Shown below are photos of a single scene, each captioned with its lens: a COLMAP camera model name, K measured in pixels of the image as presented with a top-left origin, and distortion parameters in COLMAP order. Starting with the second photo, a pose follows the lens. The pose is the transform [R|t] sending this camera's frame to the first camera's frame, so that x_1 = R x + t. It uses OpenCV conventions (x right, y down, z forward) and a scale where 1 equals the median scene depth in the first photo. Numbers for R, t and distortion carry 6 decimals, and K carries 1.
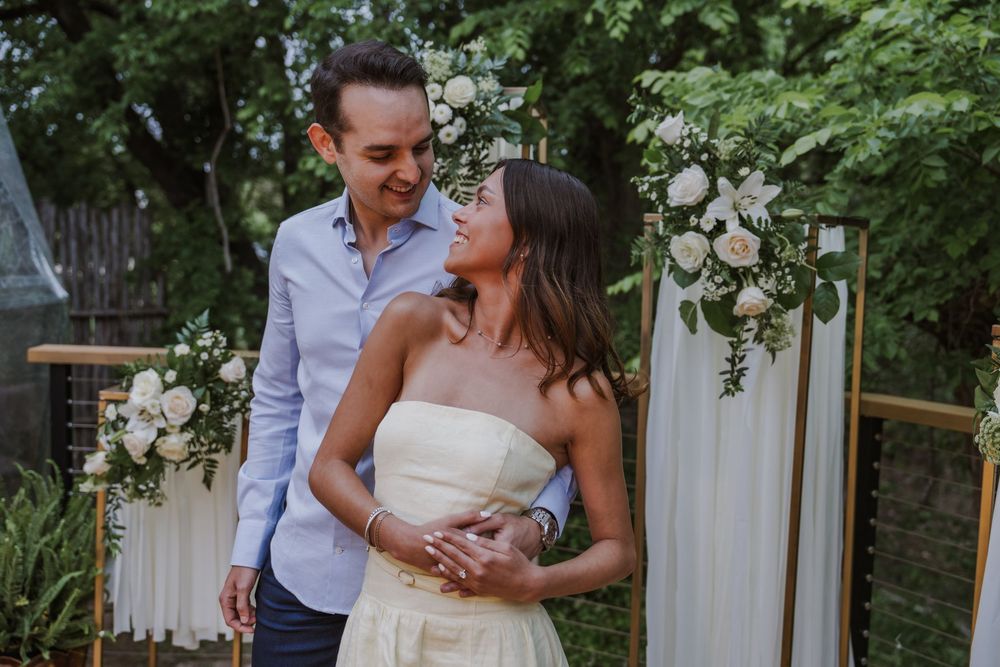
lens RADIAL K [[971.6, 0, 524.9], [0, 971.6, 336.6], [0, 0, 1]] dist [0.001565, -0.004709]
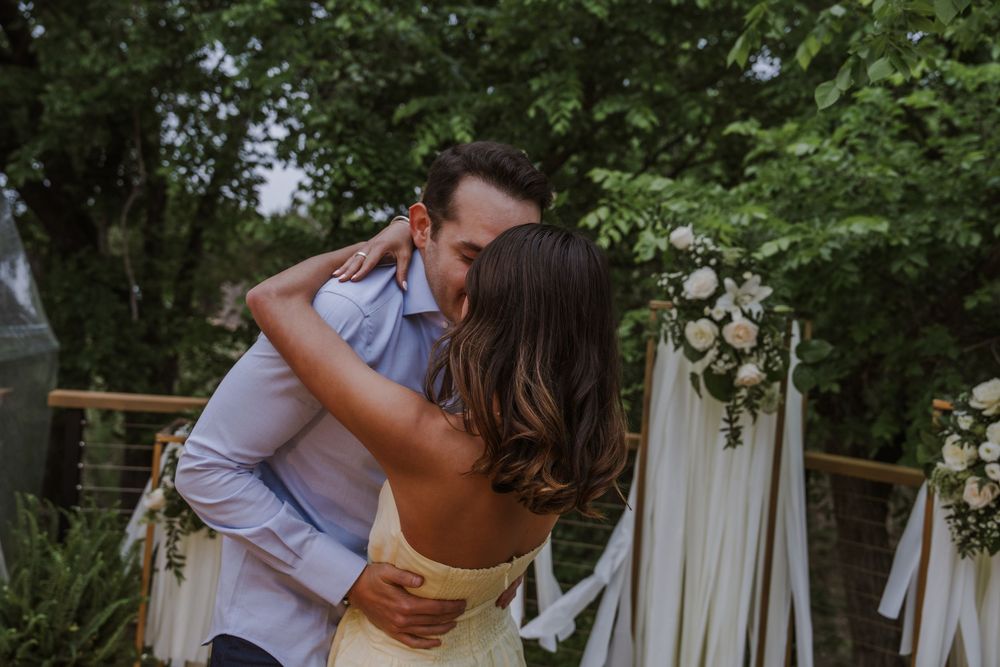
lens RADIAL K [[1009.1, 0, 500.0], [0, 1009.1, 333.5], [0, 0, 1]] dist [-0.011097, -0.004233]
pose [[0.987647, 0.037128, 0.152232, -0.242902], [-0.027634, 0.997566, -0.064014, 0.002888], [-0.154238, 0.059017, 0.986270, -0.222161]]
